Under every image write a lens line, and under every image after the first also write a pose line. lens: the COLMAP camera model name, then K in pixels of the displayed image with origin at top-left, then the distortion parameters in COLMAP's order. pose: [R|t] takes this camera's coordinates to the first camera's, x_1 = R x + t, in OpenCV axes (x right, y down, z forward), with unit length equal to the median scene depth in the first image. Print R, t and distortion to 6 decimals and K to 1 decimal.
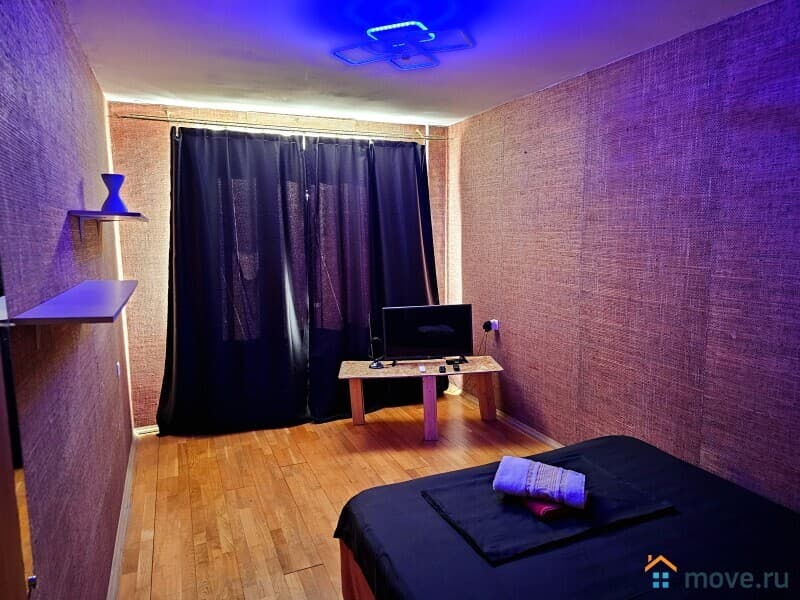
lens RADIAL K [[533.1, 0, 398.8], [0, 533.1, 296.6], [0, 0, 1]] dist [0.038620, -0.006011]
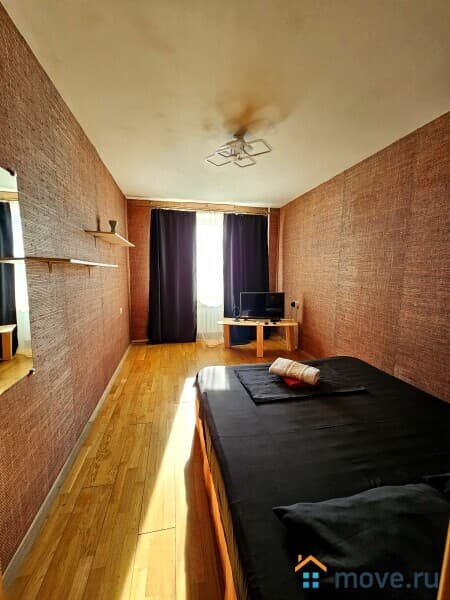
lens RADIAL K [[244.0, 0, 223.6], [0, 244.0, 301.7], [0, 0, 1]] dist [-0.002029, 0.000169]
pose [[0.979445, 0.044368, -0.196773, 0.144690], [-0.044429, 0.999004, 0.004106, 0.085242], [0.196759, 0.004721, 0.980440, 0.070279]]
